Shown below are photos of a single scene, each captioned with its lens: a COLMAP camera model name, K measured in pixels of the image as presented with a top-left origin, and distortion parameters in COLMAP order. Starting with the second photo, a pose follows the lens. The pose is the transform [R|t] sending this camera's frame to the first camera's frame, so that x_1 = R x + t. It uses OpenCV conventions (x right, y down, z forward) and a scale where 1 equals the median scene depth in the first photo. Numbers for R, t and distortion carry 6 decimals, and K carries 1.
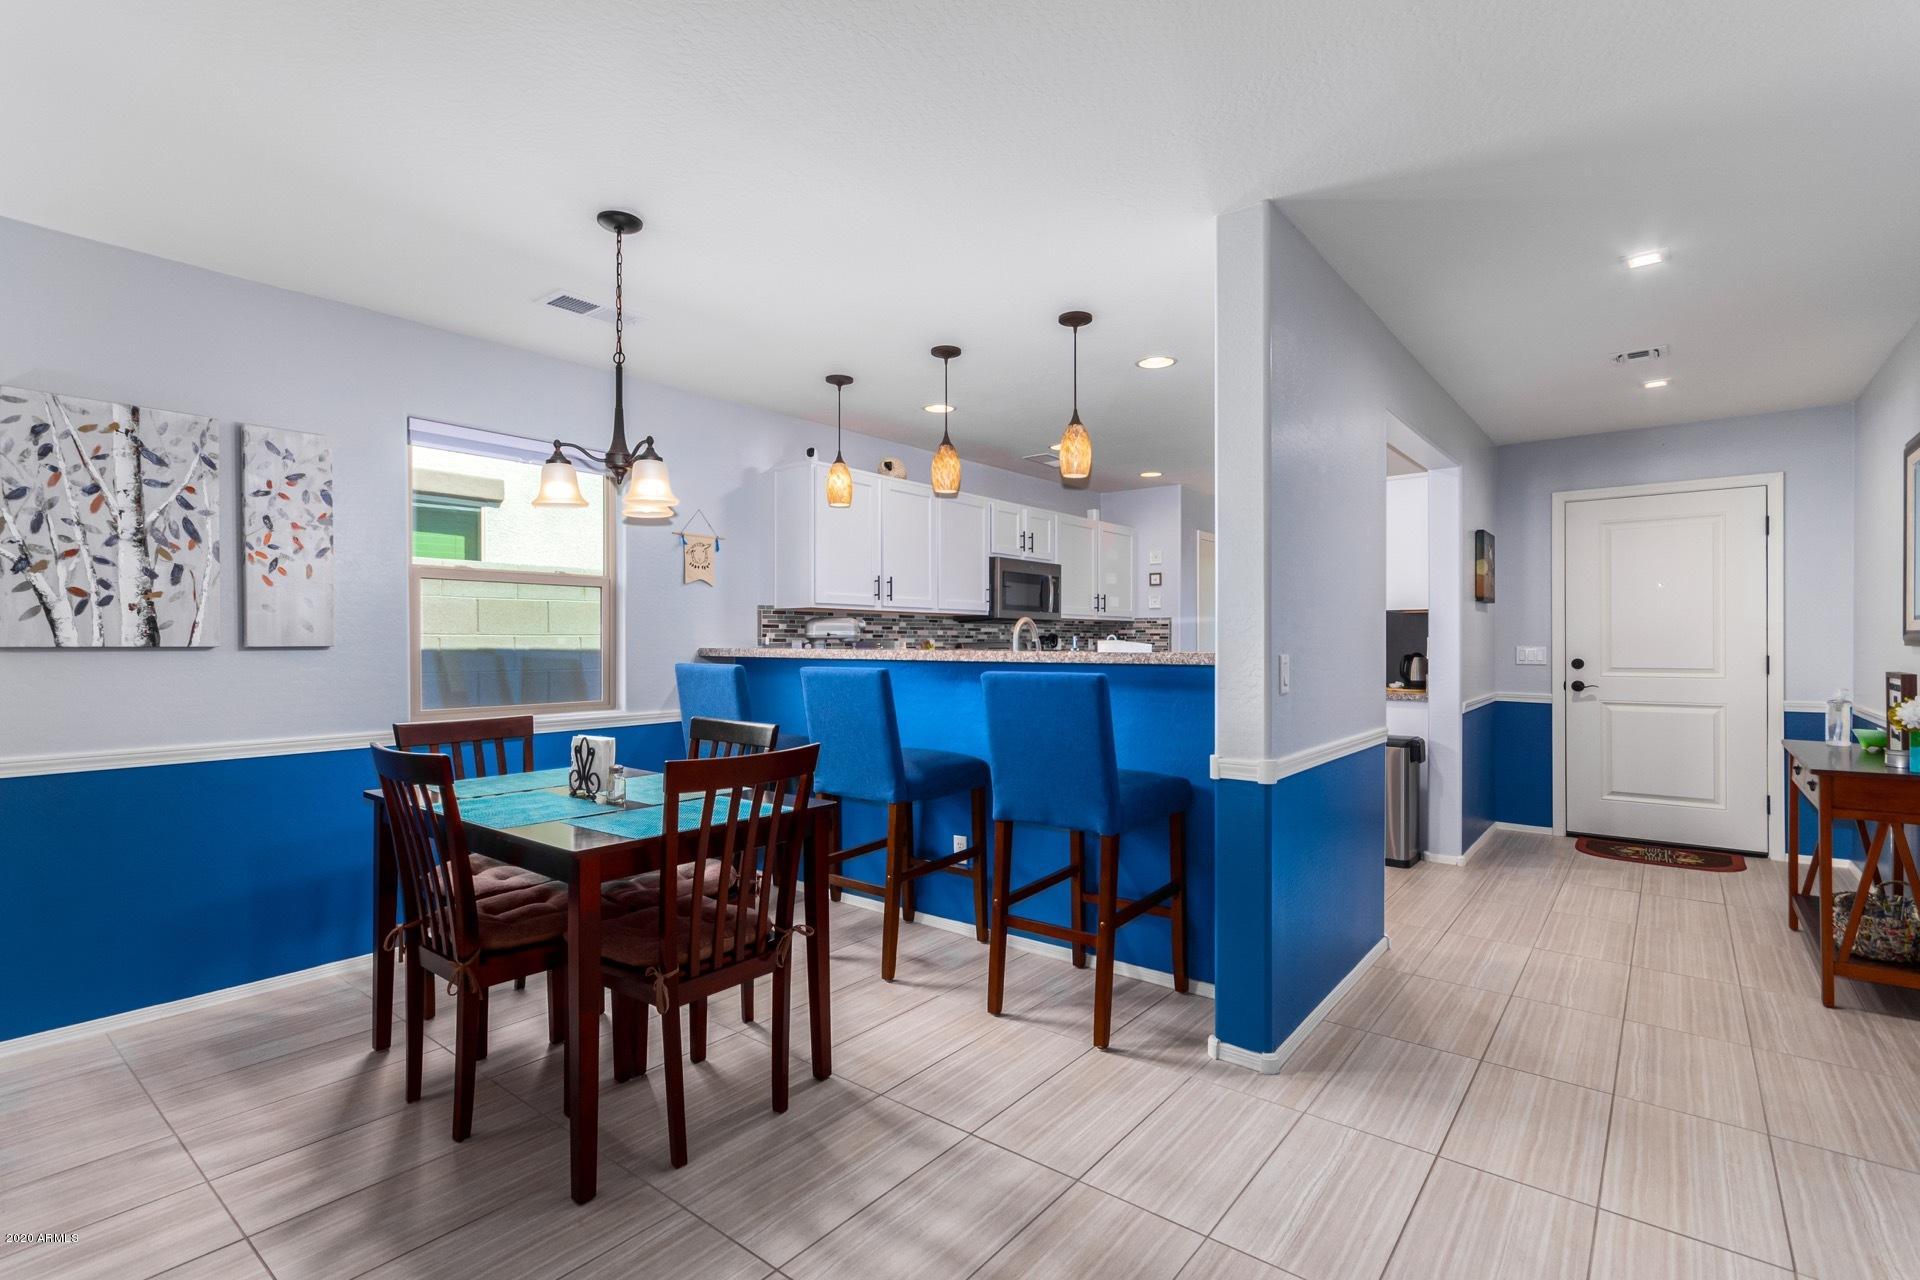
lens RADIAL K [[894.2, 0, 966.4], [0, 894.2, 647.1], [0, 0, 1]] dist [0.003809, 0.000616]
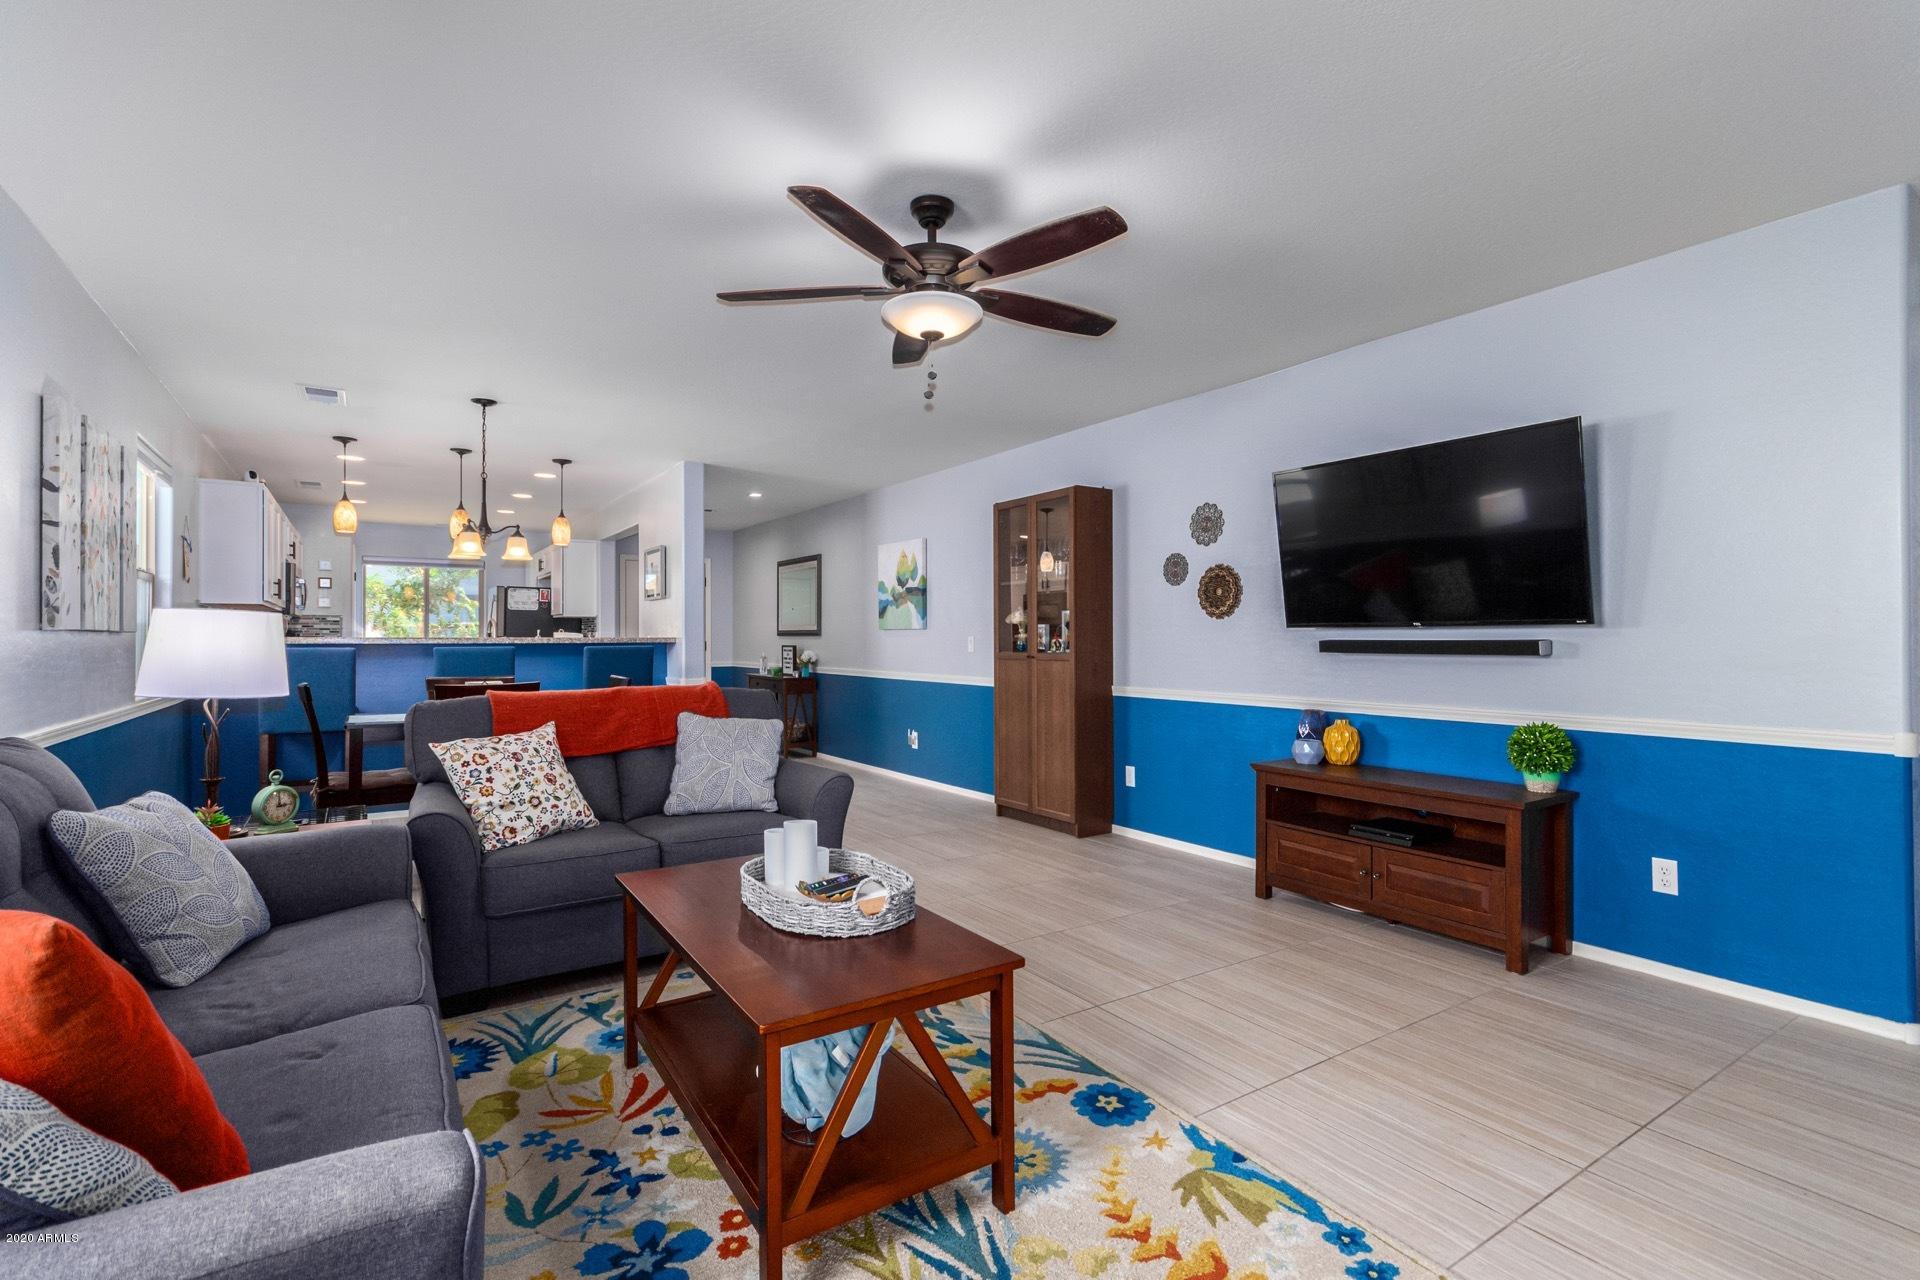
lens RADIAL K [[894.2, 0, 940.8], [0, 894.2, 629.9], [0, 0, 1]] dist [0.003809, 0.000616]
pose [[0.326770, 0.009410, 0.945057, -0.983907], [0.008116, 0.999886, -0.012763, 0.013977], [-0.945069, 0.011841, 0.326656, -0.257910]]
